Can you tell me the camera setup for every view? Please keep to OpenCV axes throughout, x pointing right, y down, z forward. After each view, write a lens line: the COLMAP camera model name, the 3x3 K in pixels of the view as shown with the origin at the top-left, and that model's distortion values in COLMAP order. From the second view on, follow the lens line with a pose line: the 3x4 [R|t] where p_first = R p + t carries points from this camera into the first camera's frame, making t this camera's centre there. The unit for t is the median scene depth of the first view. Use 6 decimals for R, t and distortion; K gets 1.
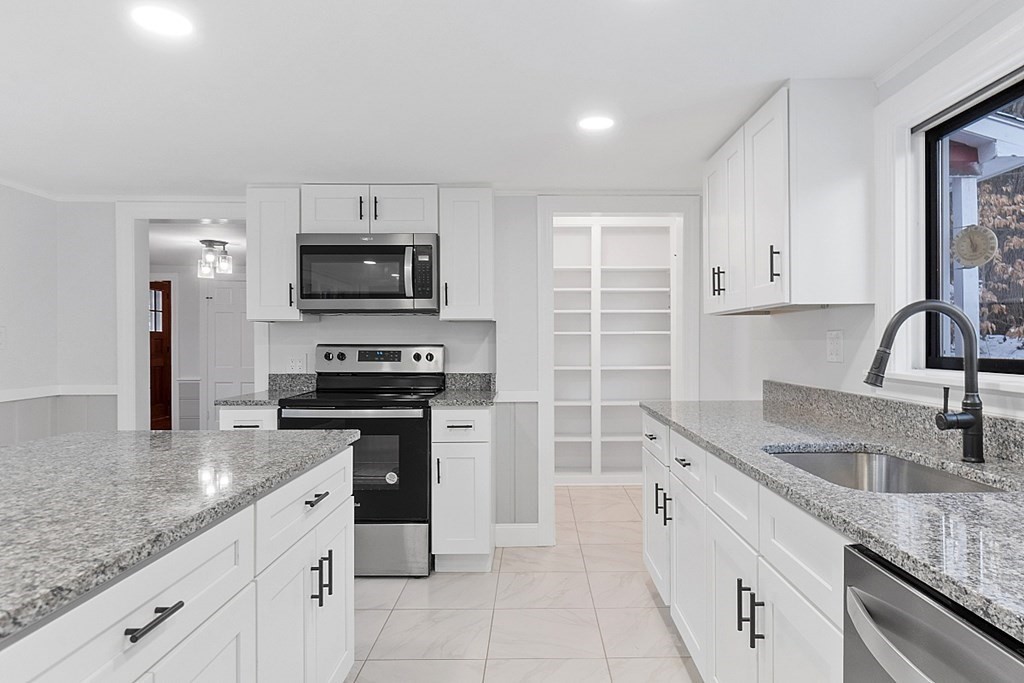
lens RADIAL K [[617.3, 0, 540.9], [0, 617.3, 340.5], [0, 0, 1]] dist [-0.007476, 0.005677]
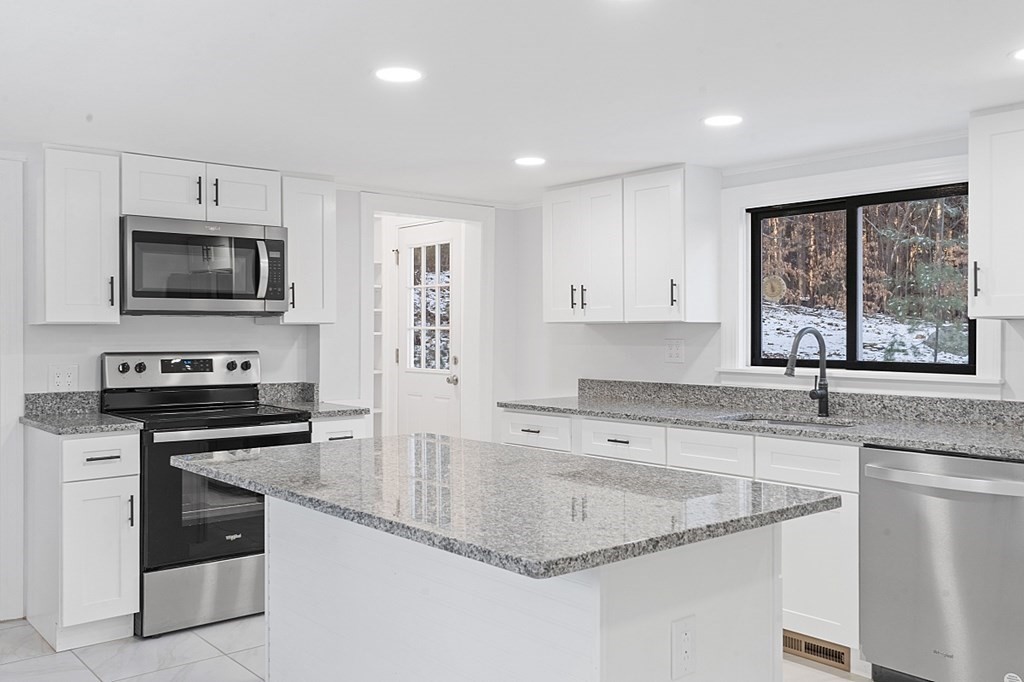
lens RADIAL K [[869.6, 0, 503.8], [0, 869.6, 339.1], [0, 0, 1]] dist [0.003738, 0.006437]
pose [[0.781787, -0.002940, 0.623538, -0.708724], [-0.001877, 0.999973, 0.007069, -0.021008], [-0.623542, -0.006697, 0.781761, -0.183640]]
